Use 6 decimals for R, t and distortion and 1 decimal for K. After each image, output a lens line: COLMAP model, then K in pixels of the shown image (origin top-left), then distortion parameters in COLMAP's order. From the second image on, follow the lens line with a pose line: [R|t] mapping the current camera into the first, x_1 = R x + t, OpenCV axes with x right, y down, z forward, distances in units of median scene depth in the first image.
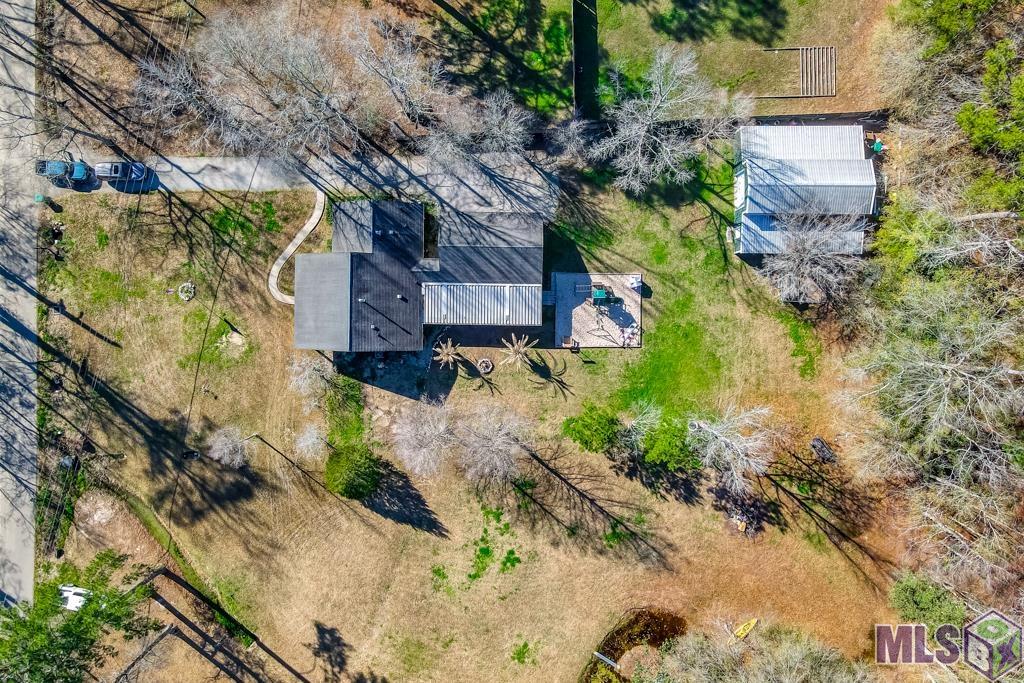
lens RADIAL K [[766.9, 0, 517.5], [0, 766.9, 297.4], [0, 0, 1]] dist [0.005298, 0.010870]
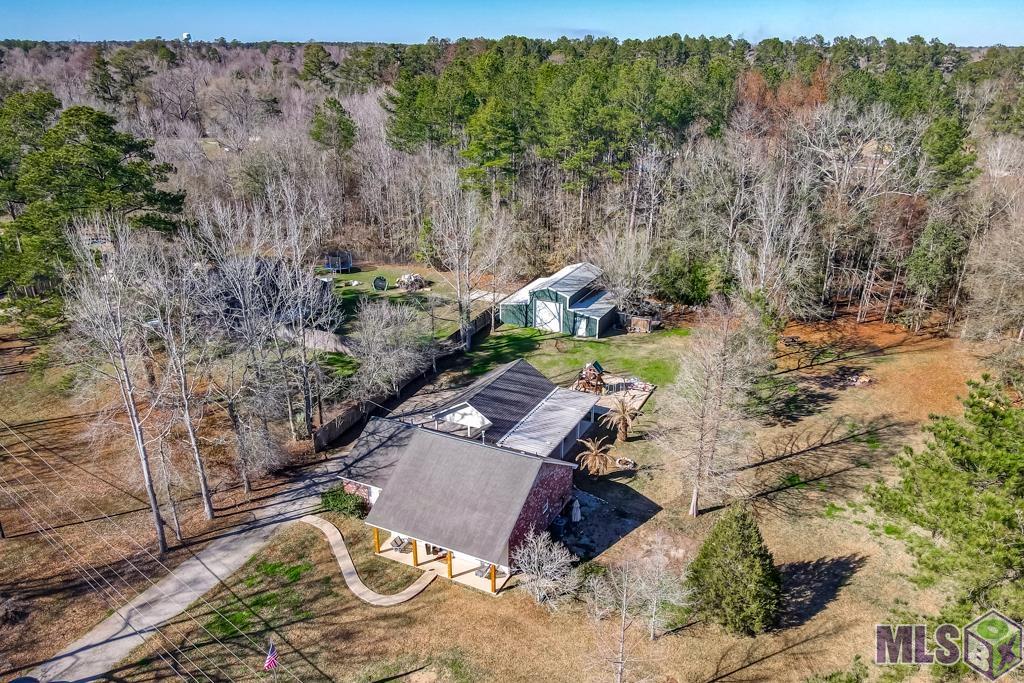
lens RADIAL K [[766.9, 0, 517.5], [0, 766.9, 297.4], [0, 0, 1]] dist [0.005298, 0.010870]
pose [[0.429056, -0.267313, 0.862818, -0.709057], [0.903169, 0.141782, -0.405195, 0.280446], [-0.014018, 0.953122, 0.302261, 0.606916]]
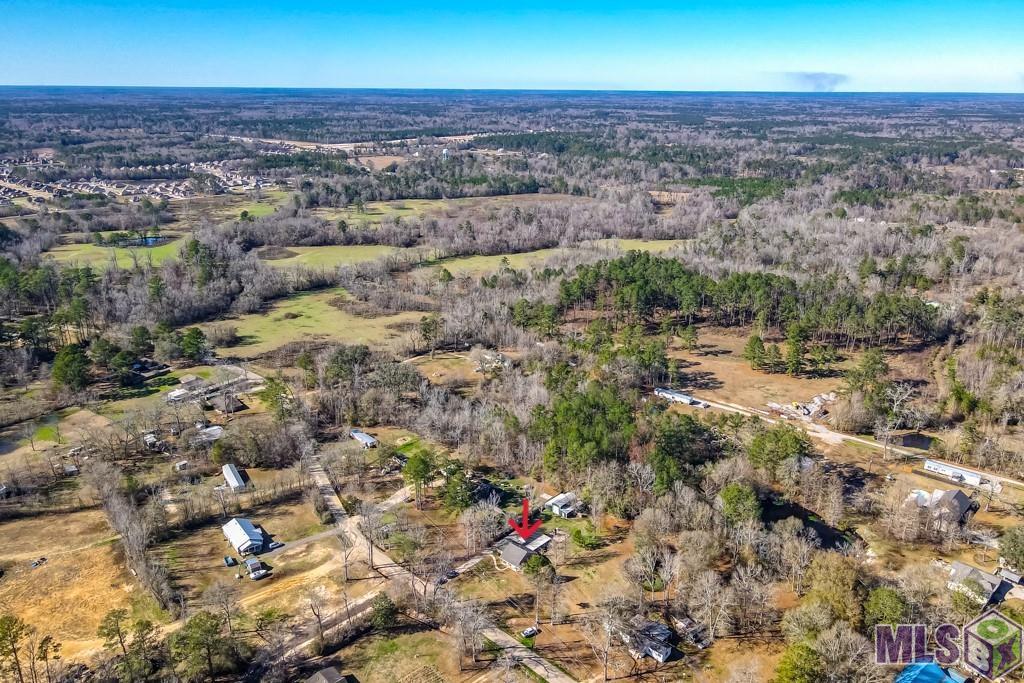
lens RADIAL K [[766.9, 0, 517.5], [0, 766.9, 297.4], [0, 0, 1]] dist [0.005298, 0.010870]
pose [[0.660397, -0.188660, 0.726831, -2.748427], [0.750783, 0.184091, -0.634378, 2.197670], [-0.014121, 0.964634, 0.263215, -1.286507]]
